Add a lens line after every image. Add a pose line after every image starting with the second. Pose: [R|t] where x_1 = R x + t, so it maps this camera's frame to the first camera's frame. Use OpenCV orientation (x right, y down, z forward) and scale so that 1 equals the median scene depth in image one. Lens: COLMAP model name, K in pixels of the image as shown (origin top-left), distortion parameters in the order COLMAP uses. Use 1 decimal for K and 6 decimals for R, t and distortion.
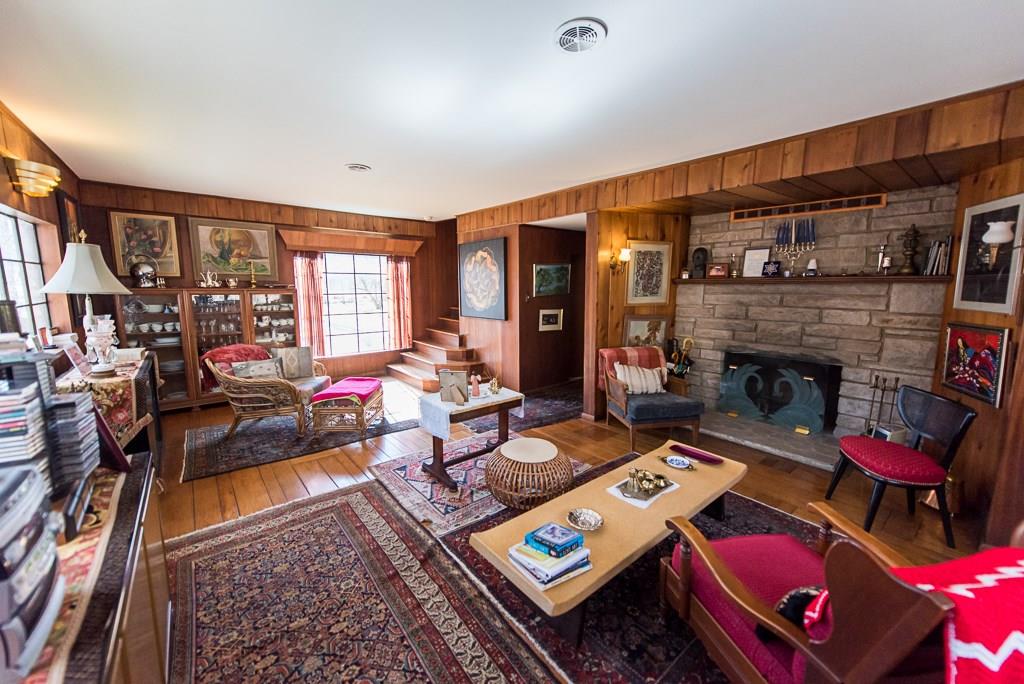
lens RADIAL K [[397.9, 0, 511.0], [0, 397.9, 339.3], [0, 0, 1]] dist [0.009329, -0.001895]
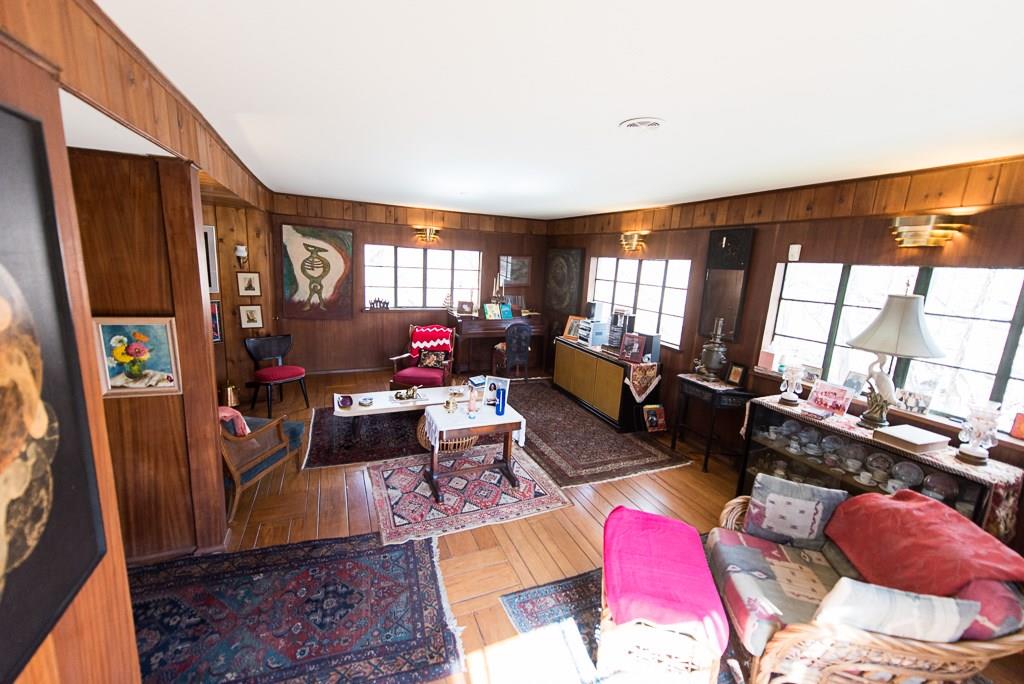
lens RADIAL K [[397.9, 0, 511.8], [0, 397.9, 337.0], [0, 0, 1]] dist [0.009329, -0.001895]
pose [[-0.960303, -0.103093, 0.259211, -0.368263], [-0.017013, 0.949120, 0.314456, -0.307636], [-0.278441, 0.297563, -0.913196, 1.556800]]
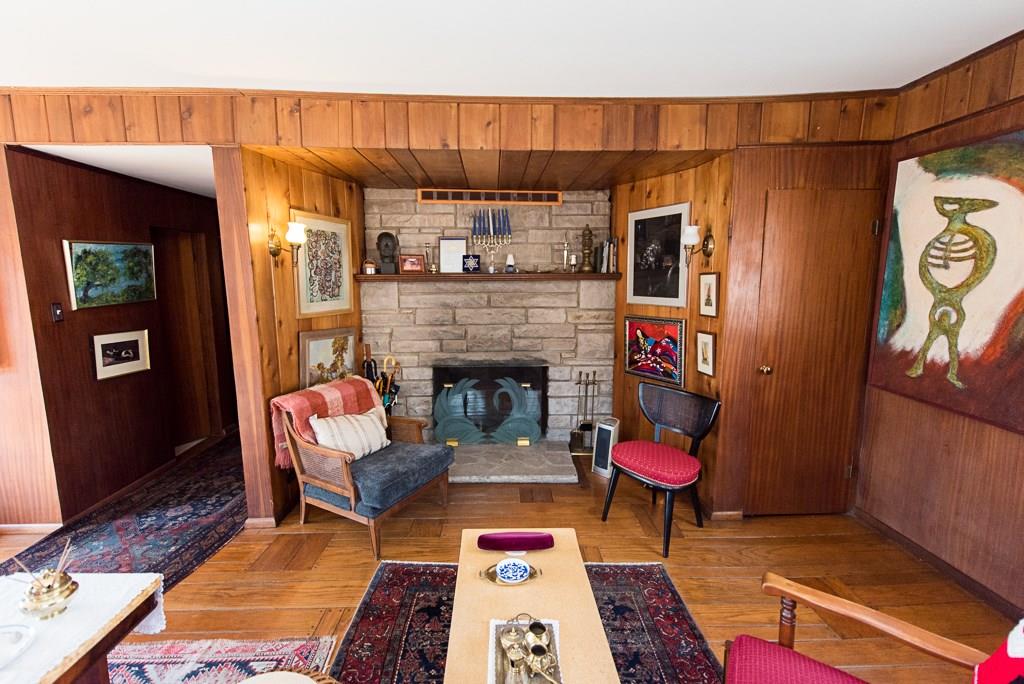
lens RADIAL K [[444.6, 0, 504.1], [0, 444.6, 338.2], [0, 0, 1]] dist [0.010921, -0.003571]
pose [[0.616475, -0.106030, 0.780203, -0.063393], [0.111730, 0.992645, 0.046618, -0.058635], [-0.779407, 0.058433, 0.623787, 0.389974]]
